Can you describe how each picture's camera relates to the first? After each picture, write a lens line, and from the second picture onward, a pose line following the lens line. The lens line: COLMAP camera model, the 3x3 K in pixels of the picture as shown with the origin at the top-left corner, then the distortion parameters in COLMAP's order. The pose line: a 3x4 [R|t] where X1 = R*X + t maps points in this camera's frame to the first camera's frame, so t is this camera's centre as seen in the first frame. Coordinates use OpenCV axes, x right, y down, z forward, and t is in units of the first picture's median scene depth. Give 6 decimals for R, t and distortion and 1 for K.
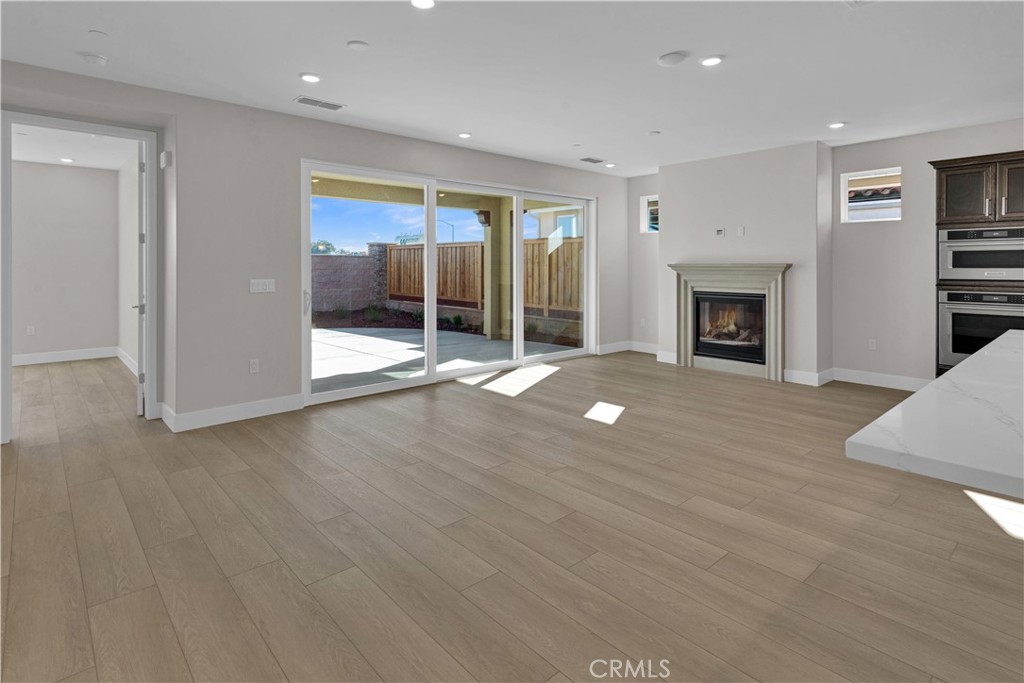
lens RADIAL K [[533.7, 0, 506.5], [0, 533.7, 269.3], [0, 0, 1]] dist [0.015739, -0.000398]
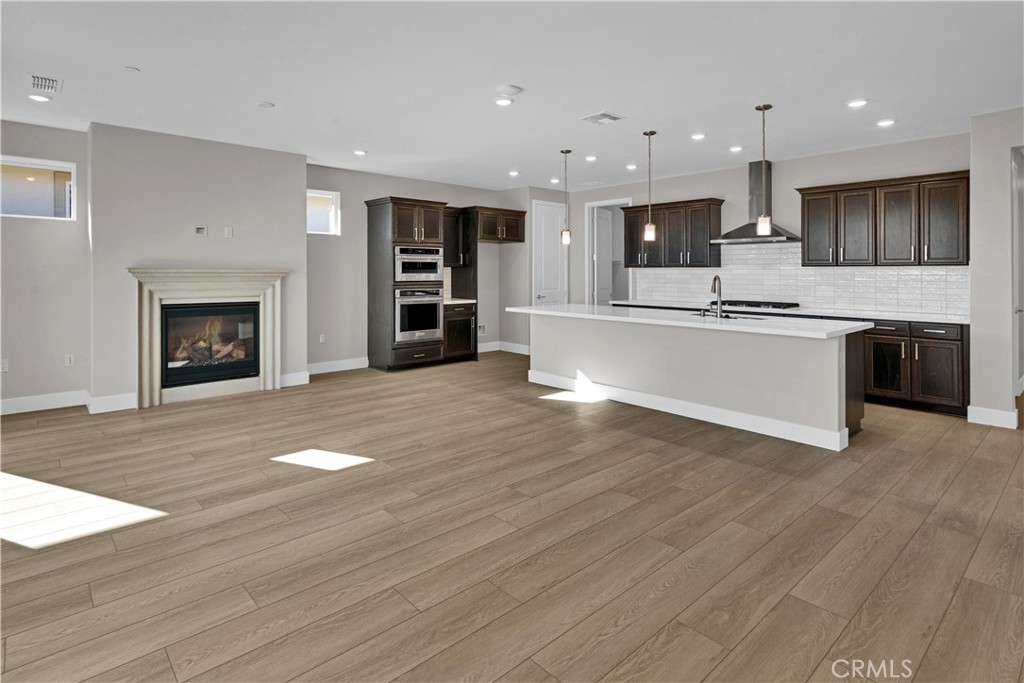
lens RADIAL K [[533.7, 0, 506.5], [0, 533.7, 269.3], [0, 0, 1]] dist [0.015739, -0.000398]
pose [[-0.015498, 0.006075, 0.999861, -0.478317], [0.004186, 0.999973, -0.006011, -0.002779], [-0.999871, 0.004093, -0.015523, 0.592370]]
